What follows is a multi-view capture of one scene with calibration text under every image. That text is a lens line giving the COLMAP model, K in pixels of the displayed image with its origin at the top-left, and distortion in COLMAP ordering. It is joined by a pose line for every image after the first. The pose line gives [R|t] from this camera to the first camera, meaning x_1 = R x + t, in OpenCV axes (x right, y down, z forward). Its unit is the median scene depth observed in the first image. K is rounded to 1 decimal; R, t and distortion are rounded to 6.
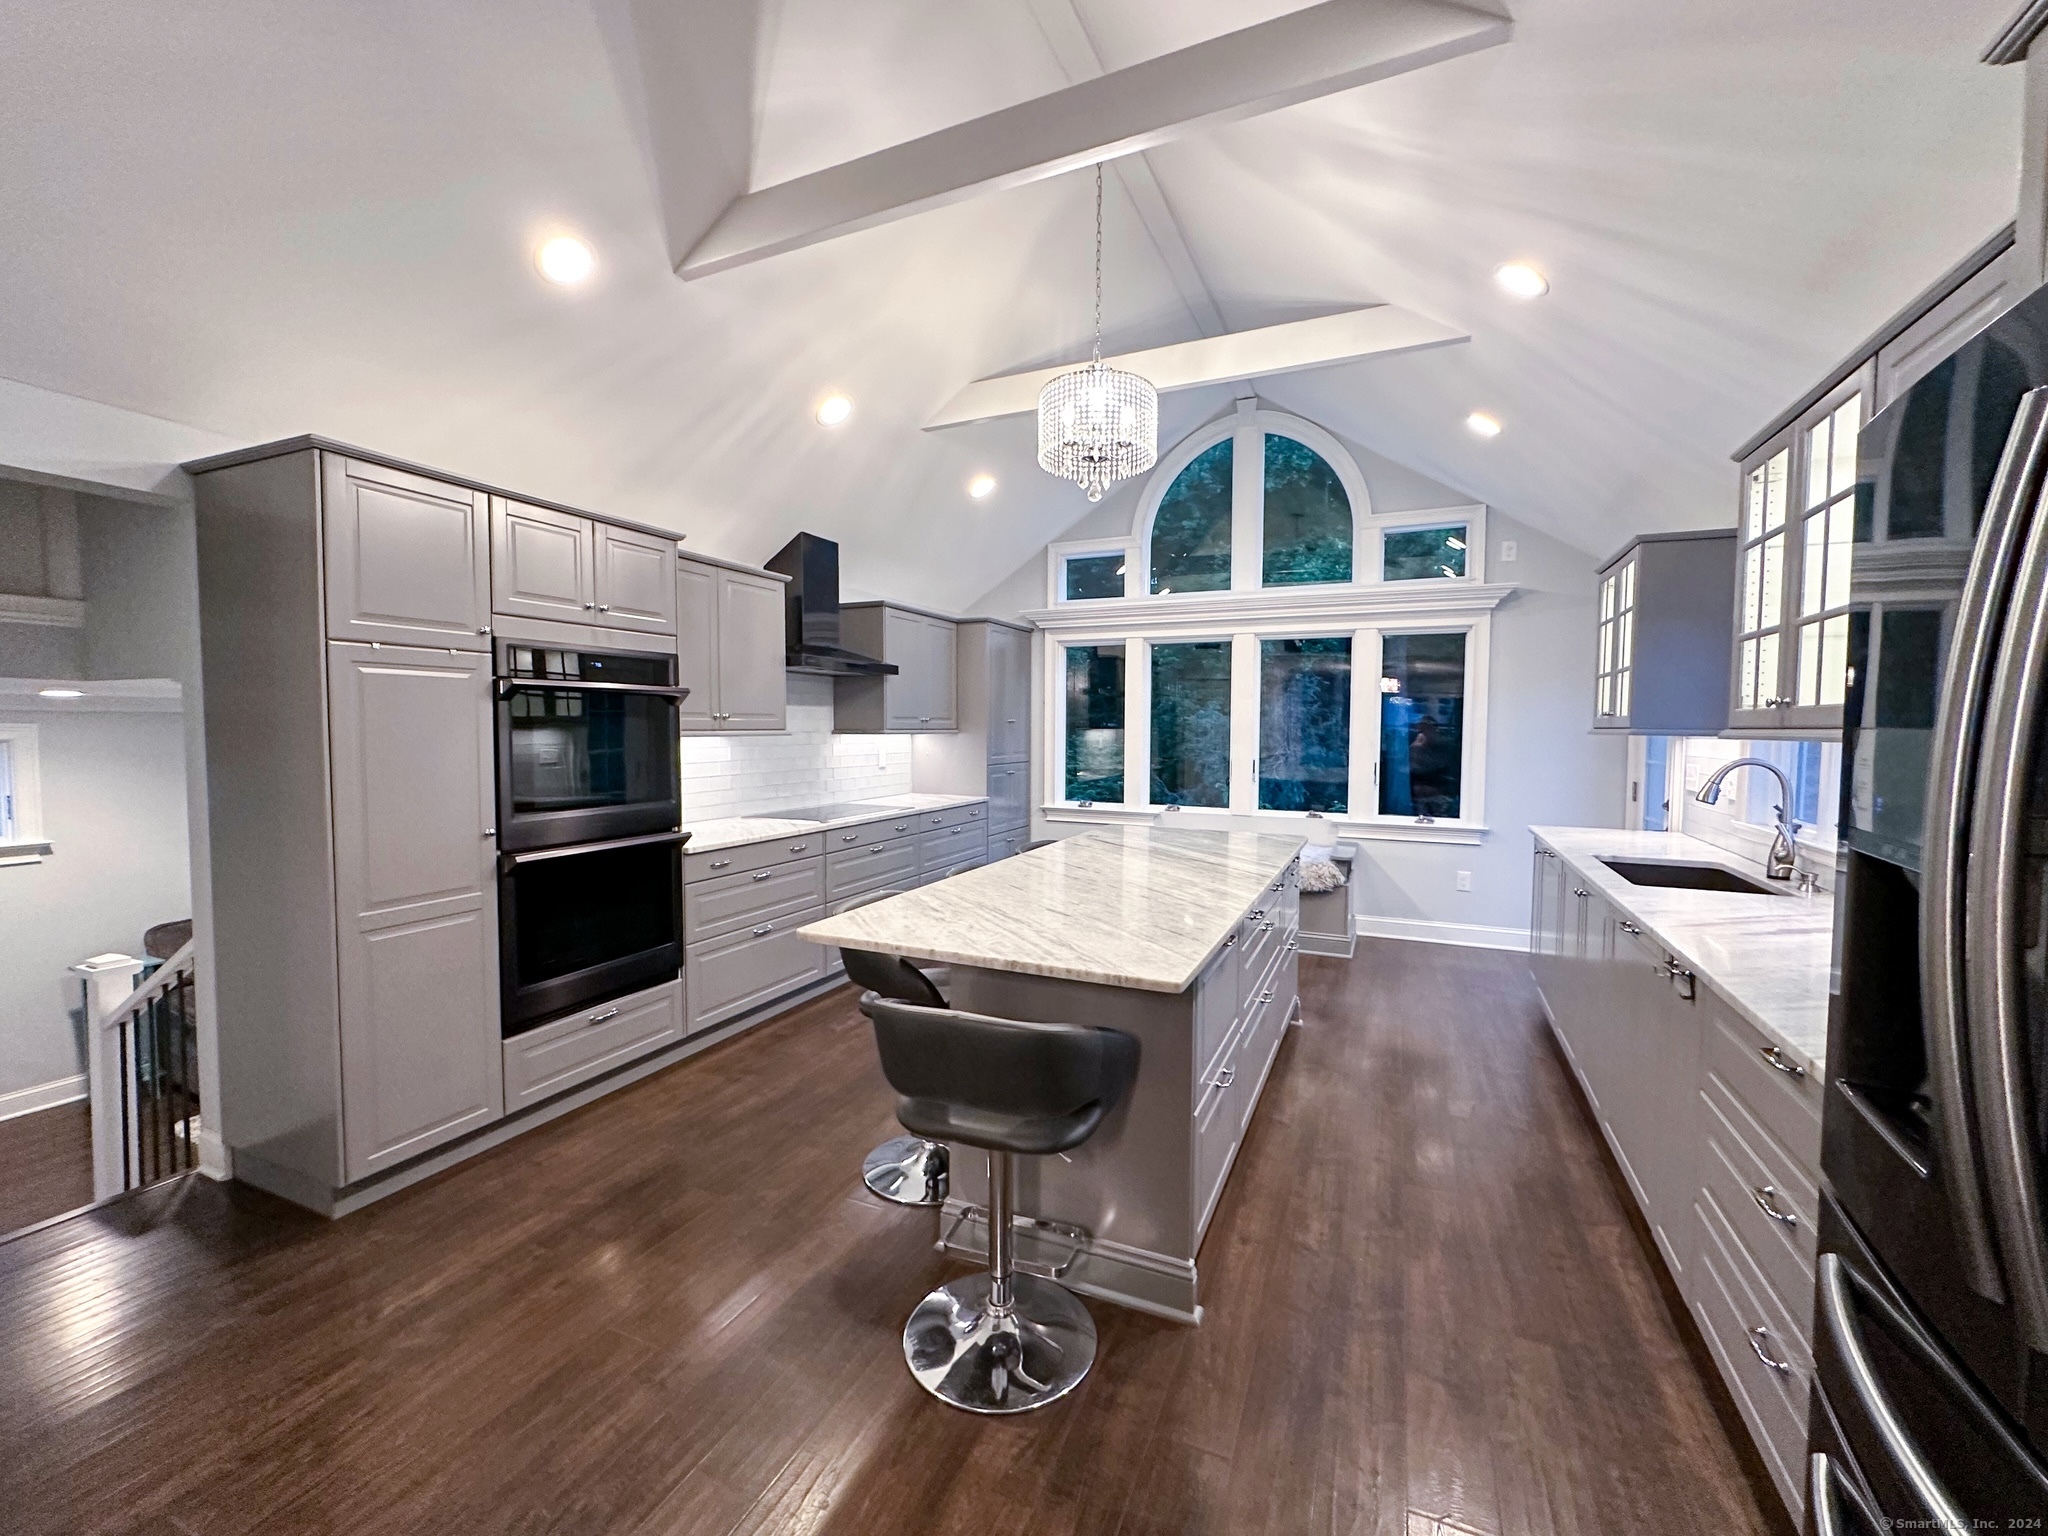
lens RADIAL K [[854.1, 0, 1006.5], [0, 854.1, 778.8], [0, 0, 1]] dist [-0.000941, 0.000130]
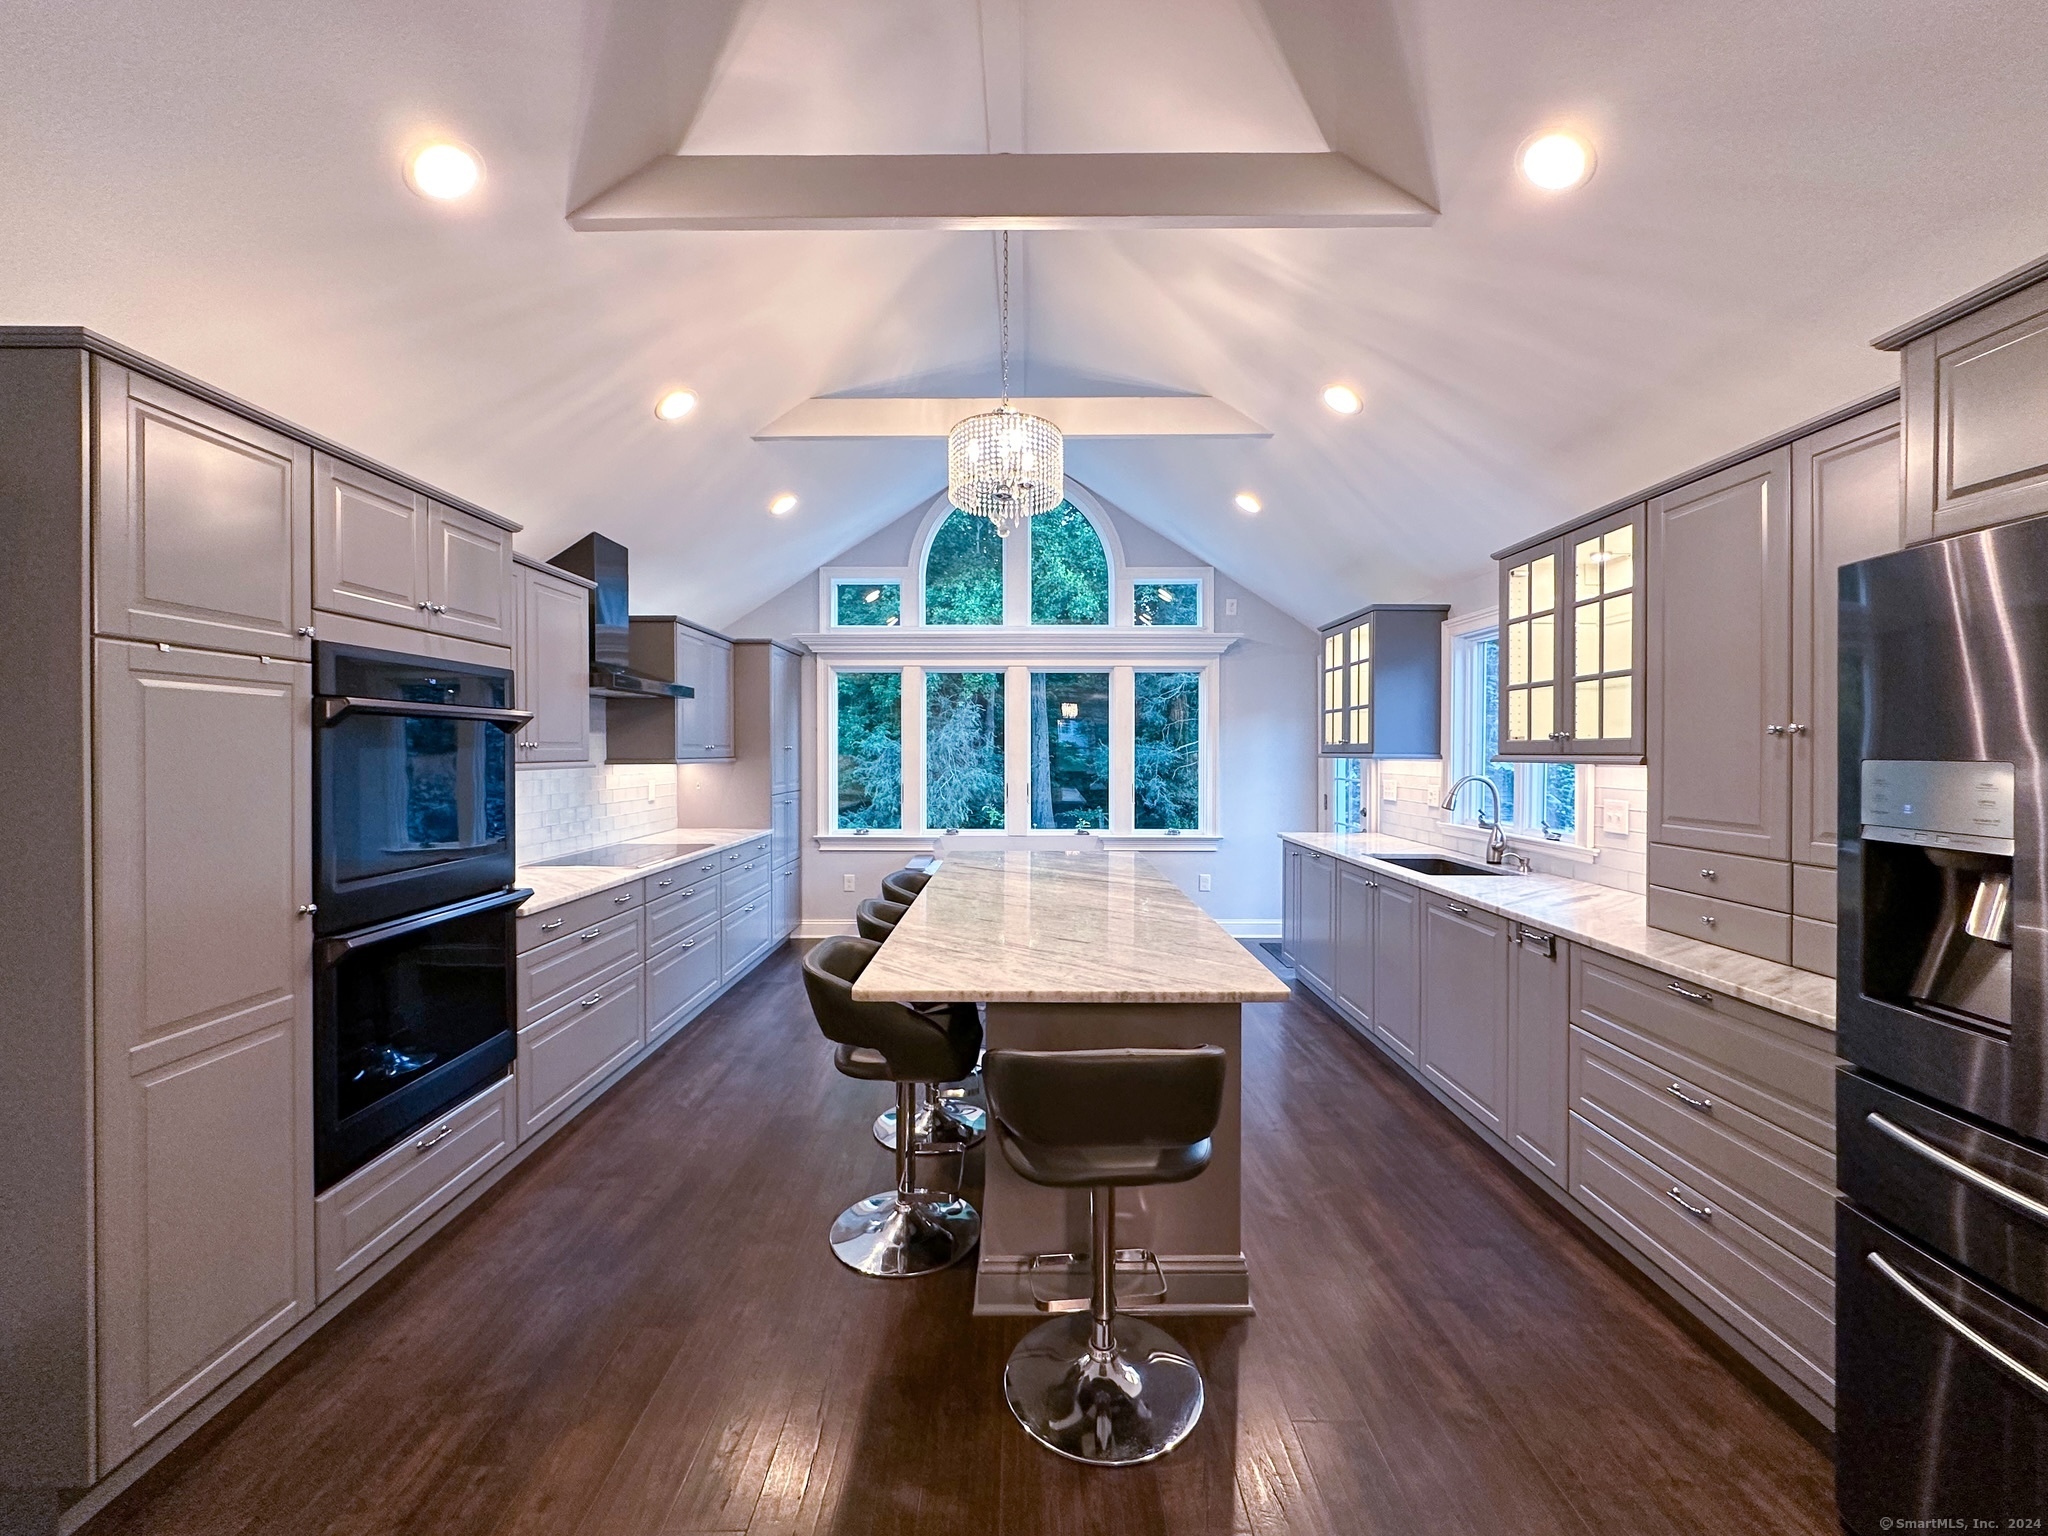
lens RADIAL K [[840.2, 0, 1021.7], [0, 840.2, 765.9], [0, 0, 1]] dist [-0.003506, 0.000285]
pose [[0.907593, -0.013061, 0.419648, -0.279342], [0.030895, 0.998884, -0.035728, -0.011311], [-0.418713, 0.045392, 0.906984, 0.077448]]
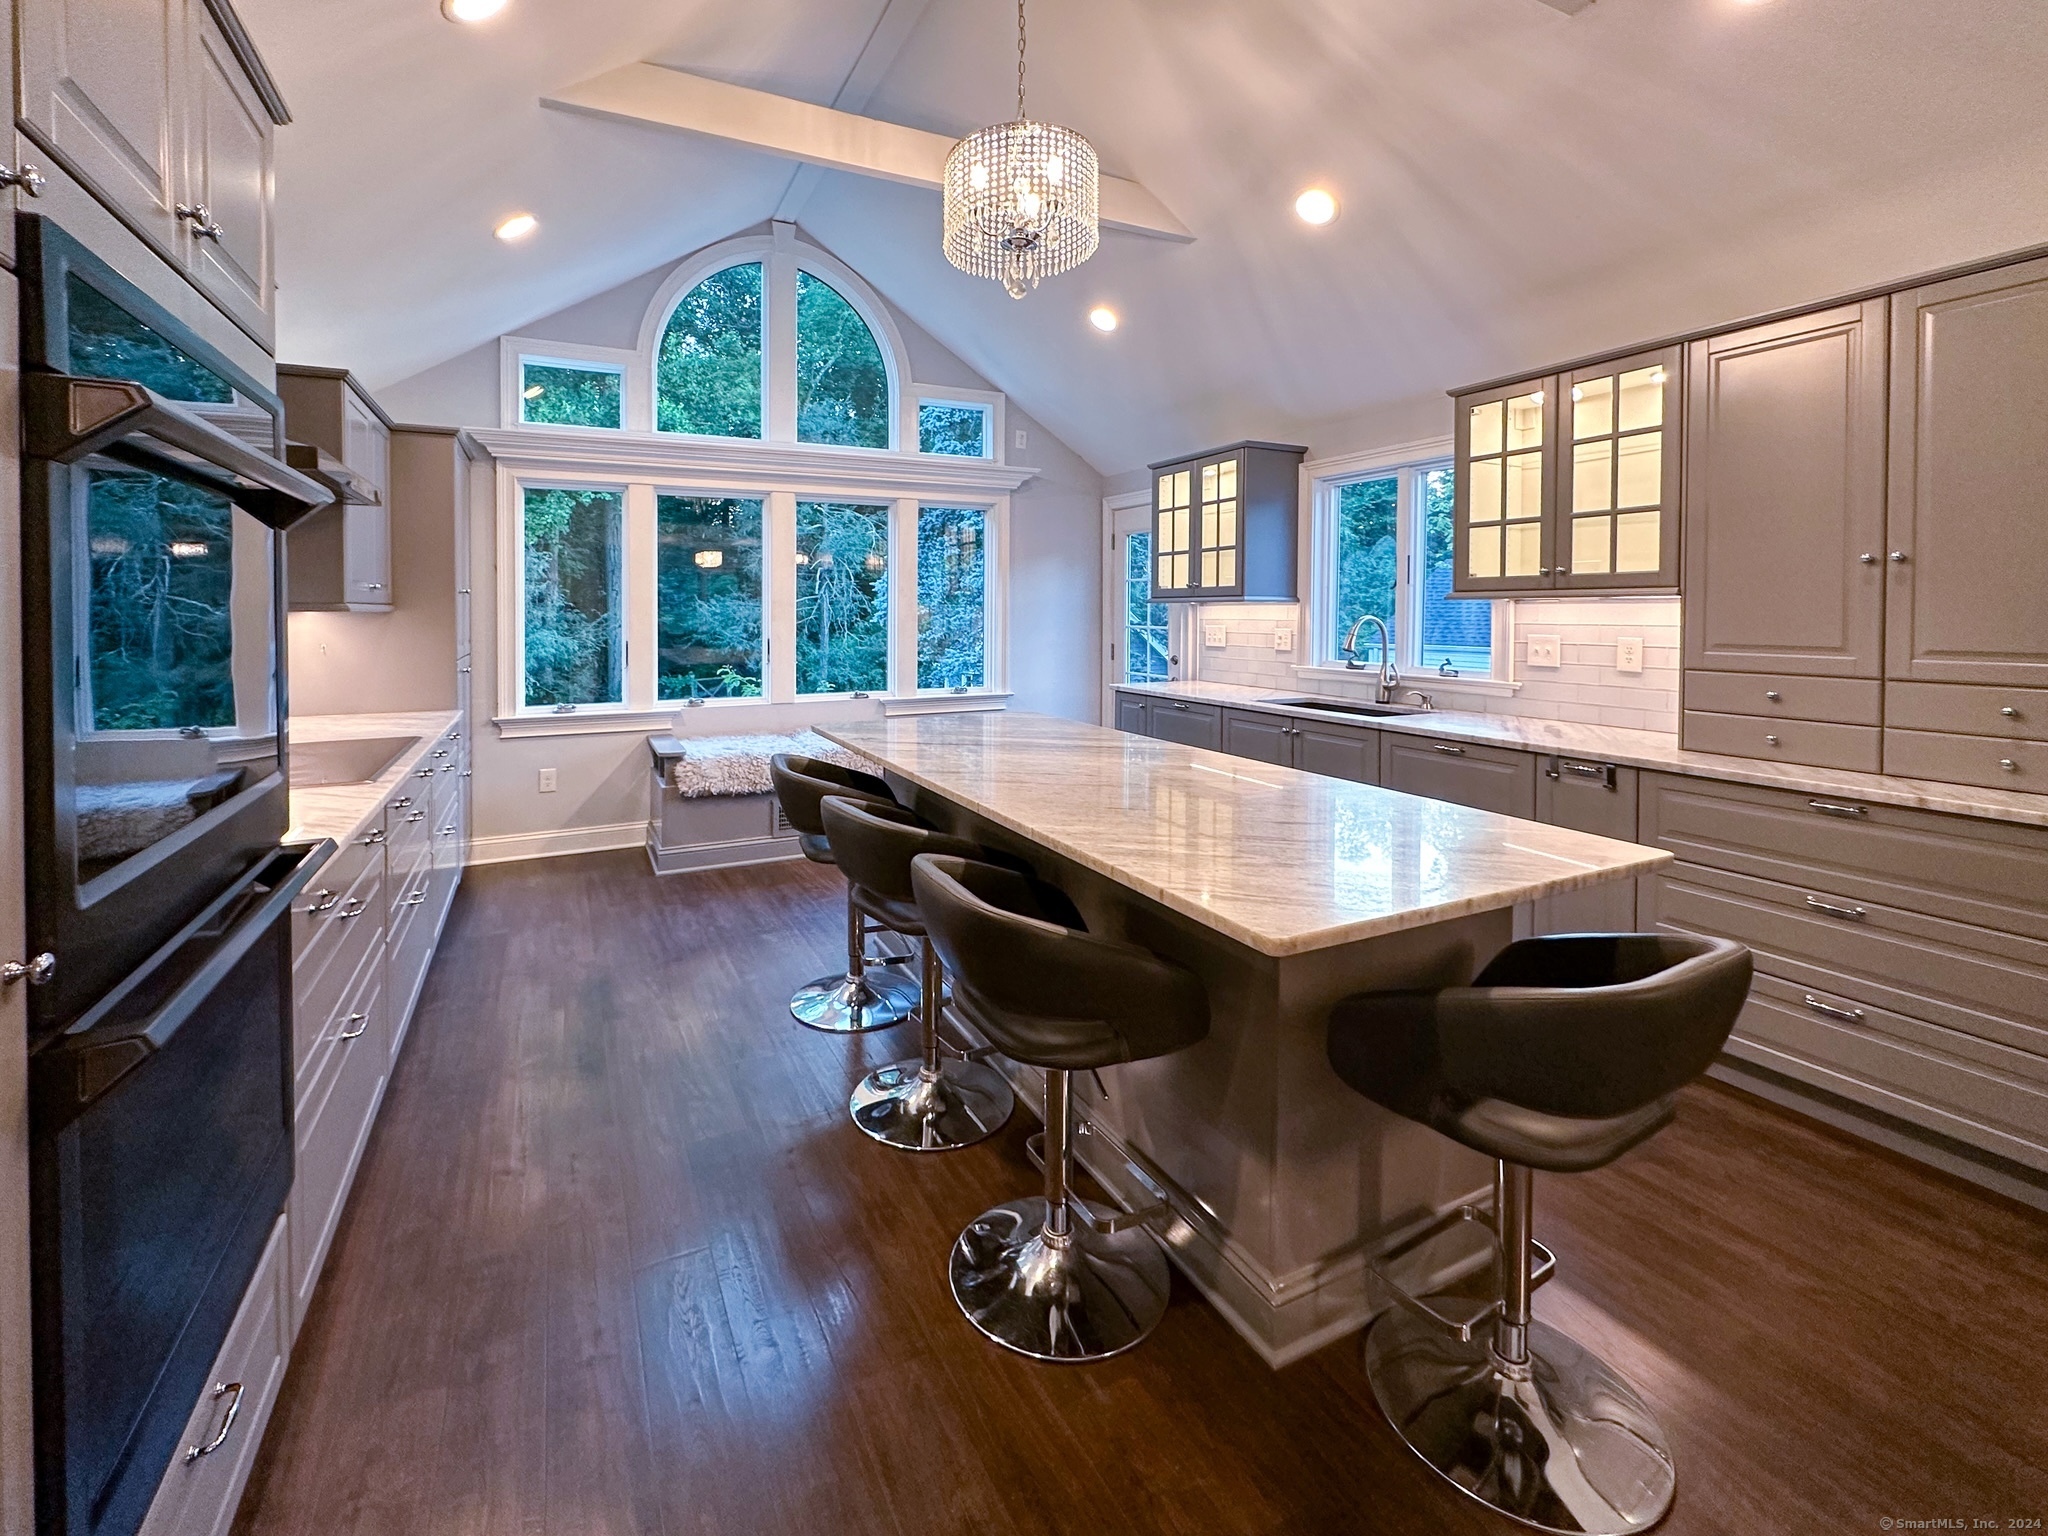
lens RADIAL K [[887.9, 0, 992.3], [0, 887.9, 630.8], [0, 0, 1]] dist [-0.002142, 0.000021]
pose [[0.629548, -0.027057, 0.776490, -0.496689], [0.055041, 0.998436, -0.009834, -0.016057], [-0.775009, 0.048930, 0.630053, 0.479539]]
